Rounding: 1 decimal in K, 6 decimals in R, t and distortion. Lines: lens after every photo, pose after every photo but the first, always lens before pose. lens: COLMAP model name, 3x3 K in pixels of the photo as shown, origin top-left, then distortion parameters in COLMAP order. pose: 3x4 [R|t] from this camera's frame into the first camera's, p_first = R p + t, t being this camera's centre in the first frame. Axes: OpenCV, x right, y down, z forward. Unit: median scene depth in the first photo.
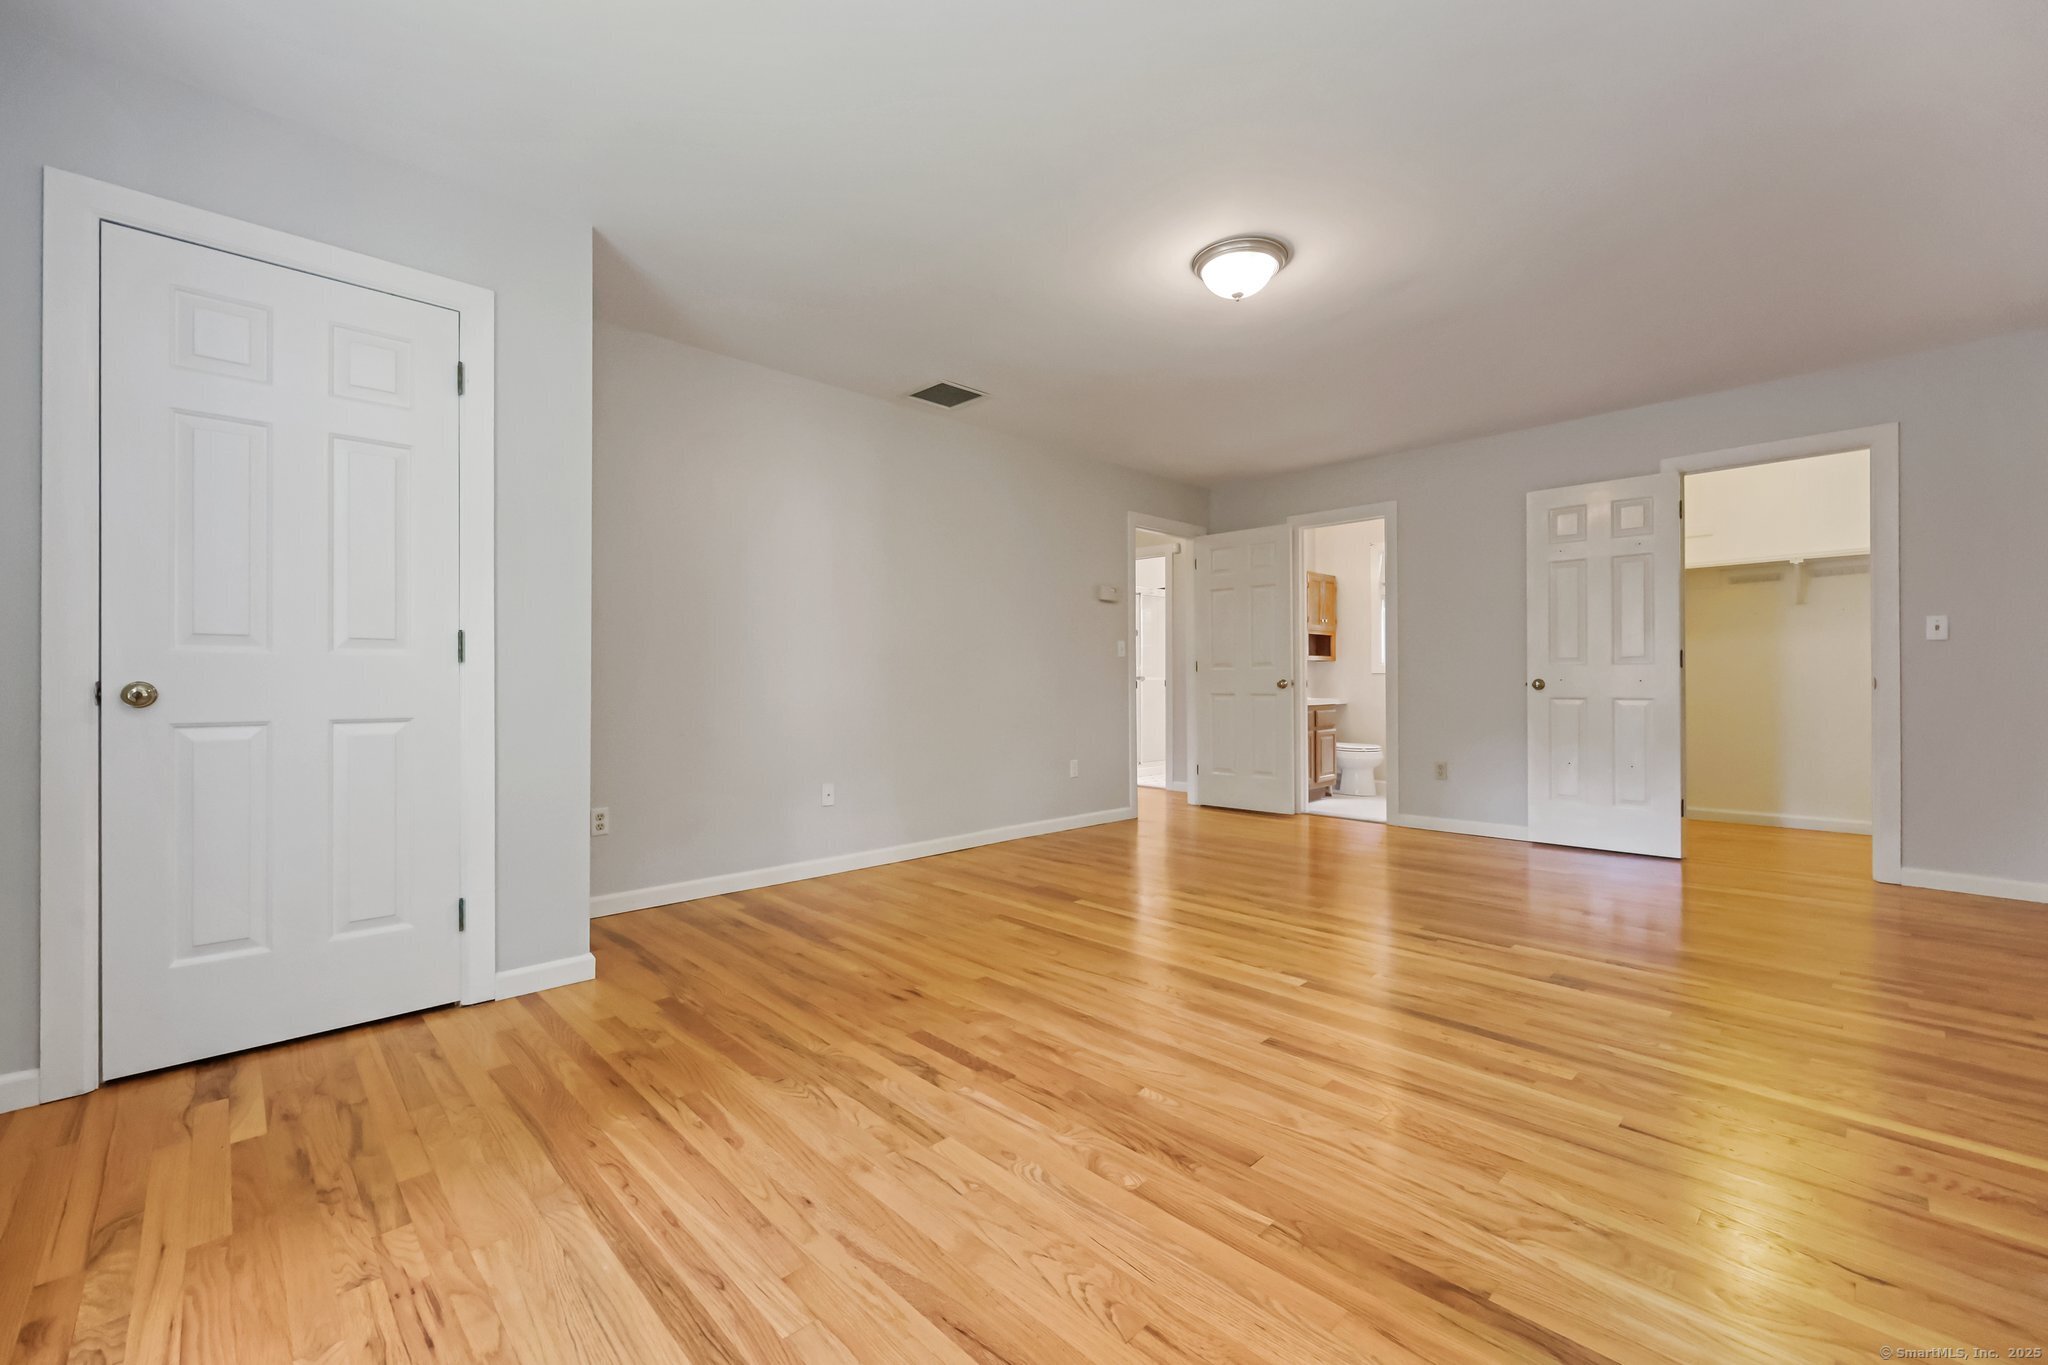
lens RADIAL K [[834.0, 0, 1027.5], [0, 834.0, 676.2], [0, 0, 1]] dist [-0.000272, 0.000078]
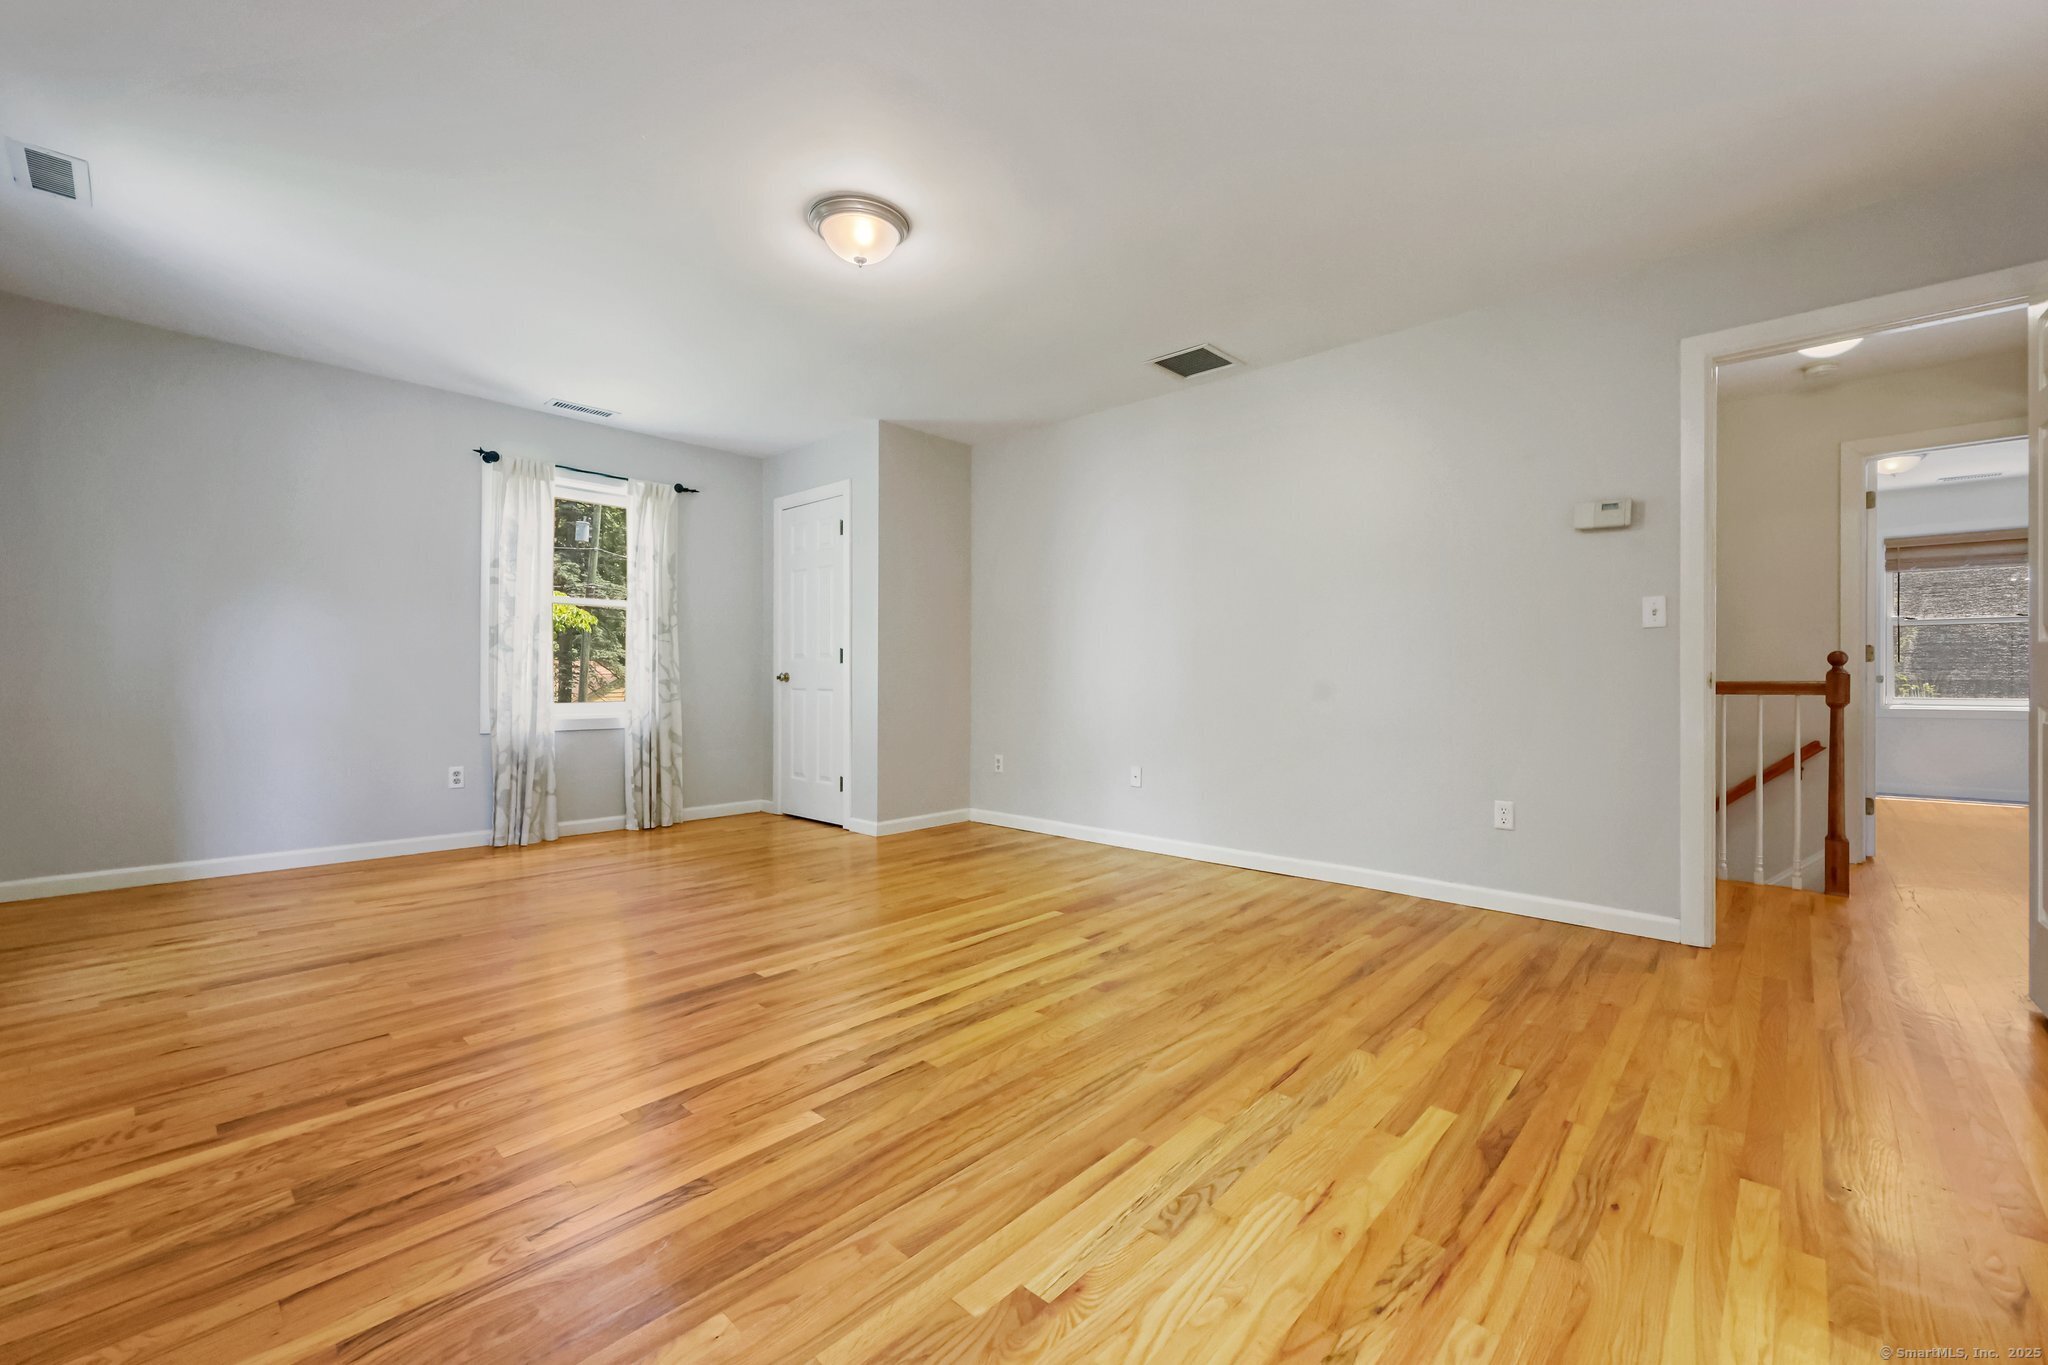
lens RADIAL K [[834.0, 0, 1027.5], [0, 834.0, 676.2], [0, 0, 1]] dist [-0.000272, 0.000078]
pose [[0.056118, 0.002167, -0.998422, 1.280213], [0.003303, 0.999992, 0.002356, 0.011301], [0.998419, -0.003430, 0.056110, 1.207718]]
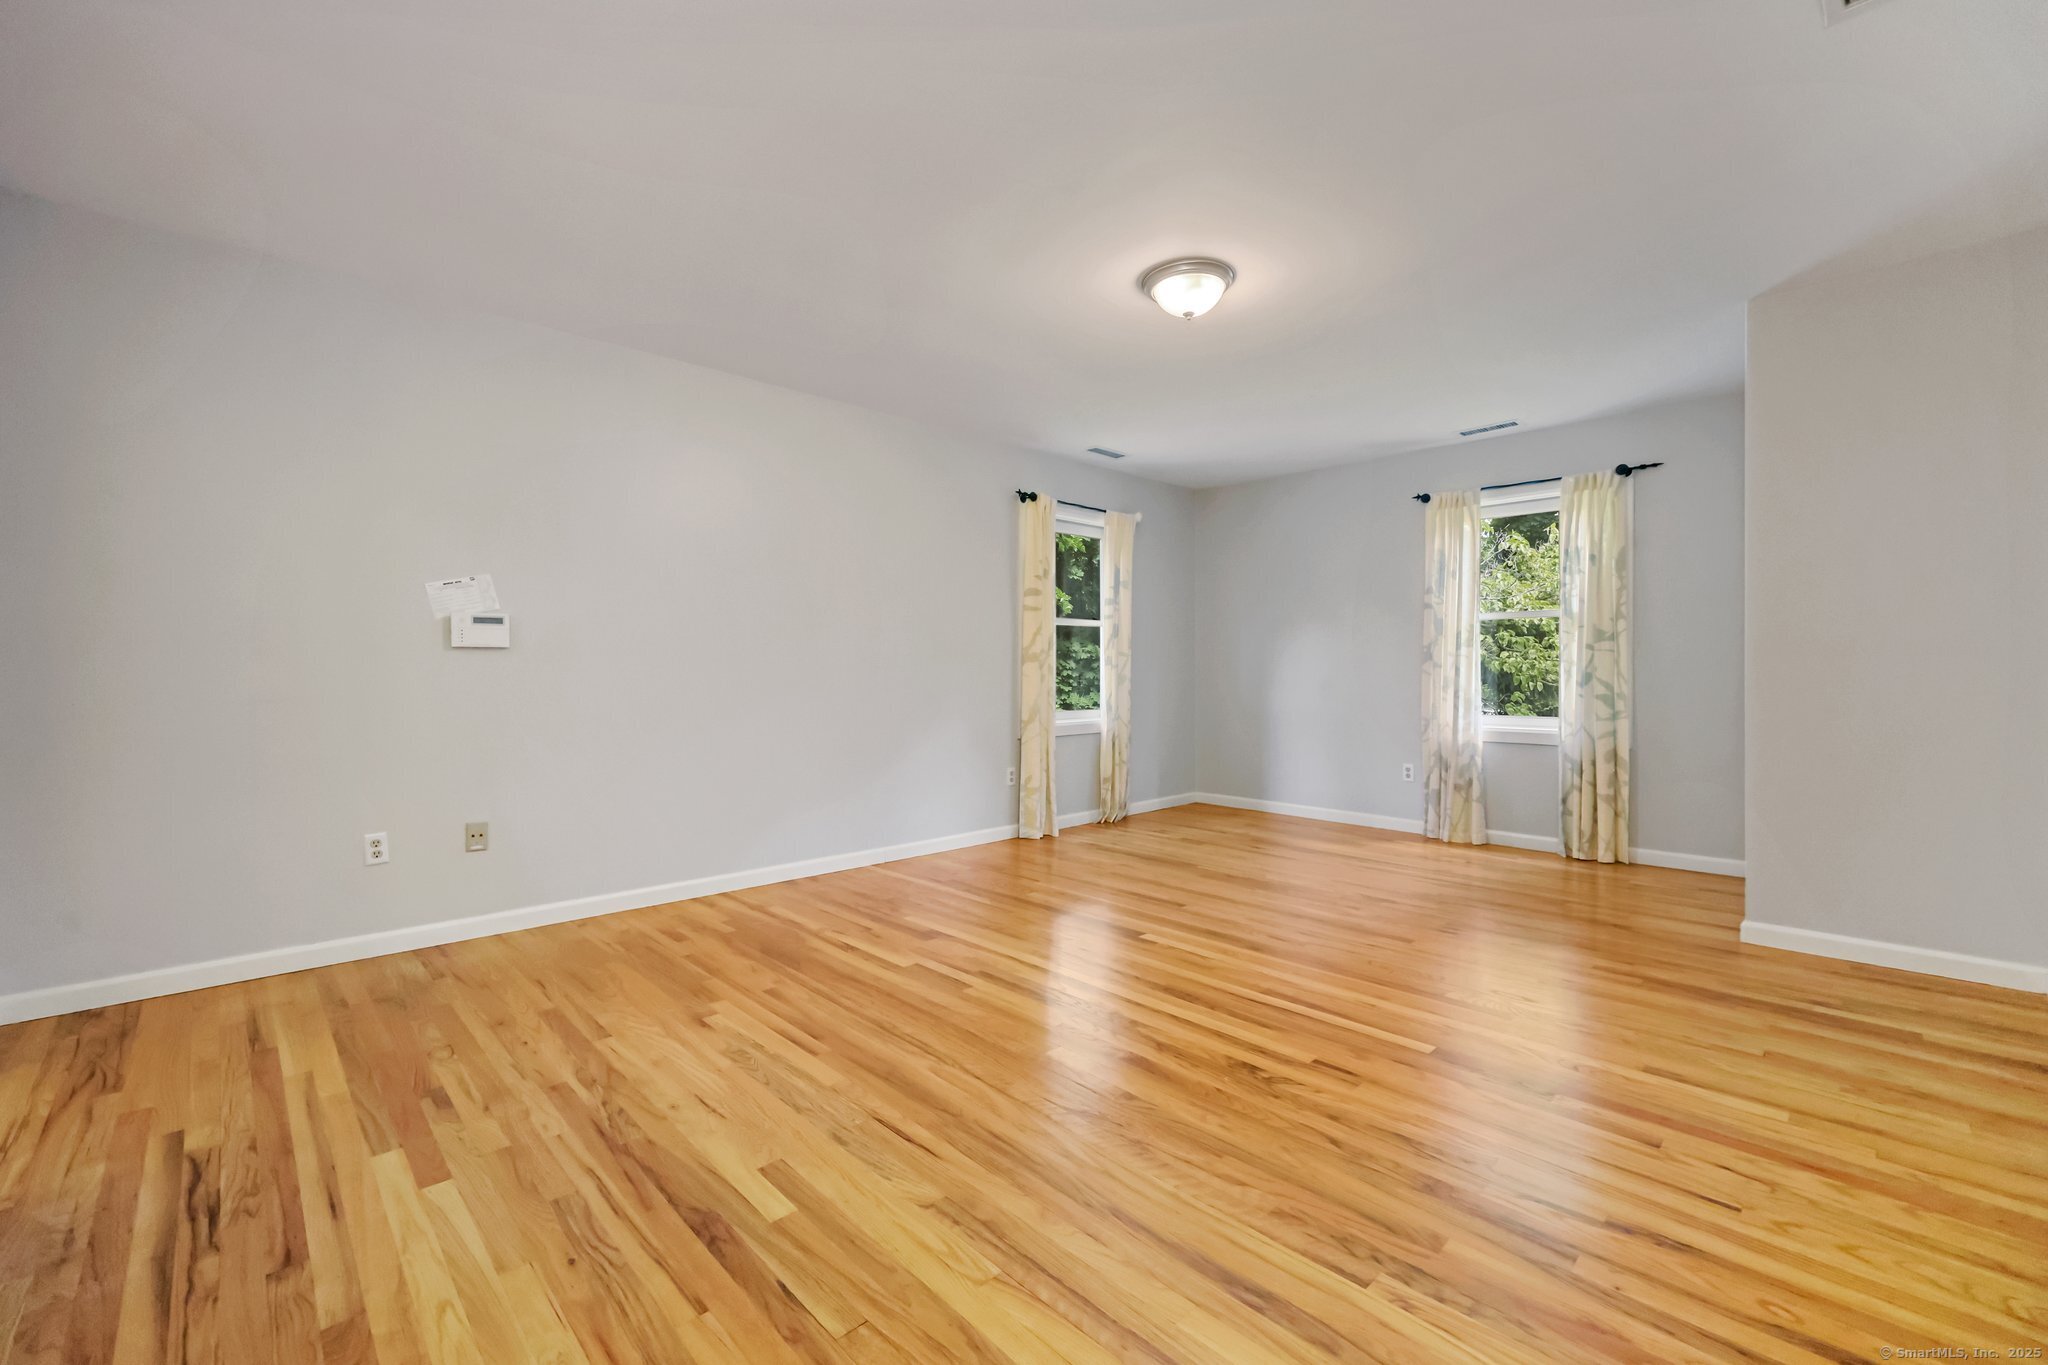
lens RADIAL K [[827.1, 0, 1029.9], [0, 827.1, 678.4], [0, 0, 1]] dist [-0.001058, -0.000096]
pose [[-0.999983, 0.003237, -0.004843, 0.481262], [0.003247, 0.999992, -0.002138, -0.011611], [0.004836, -0.002154, -0.999986, 2.135055]]
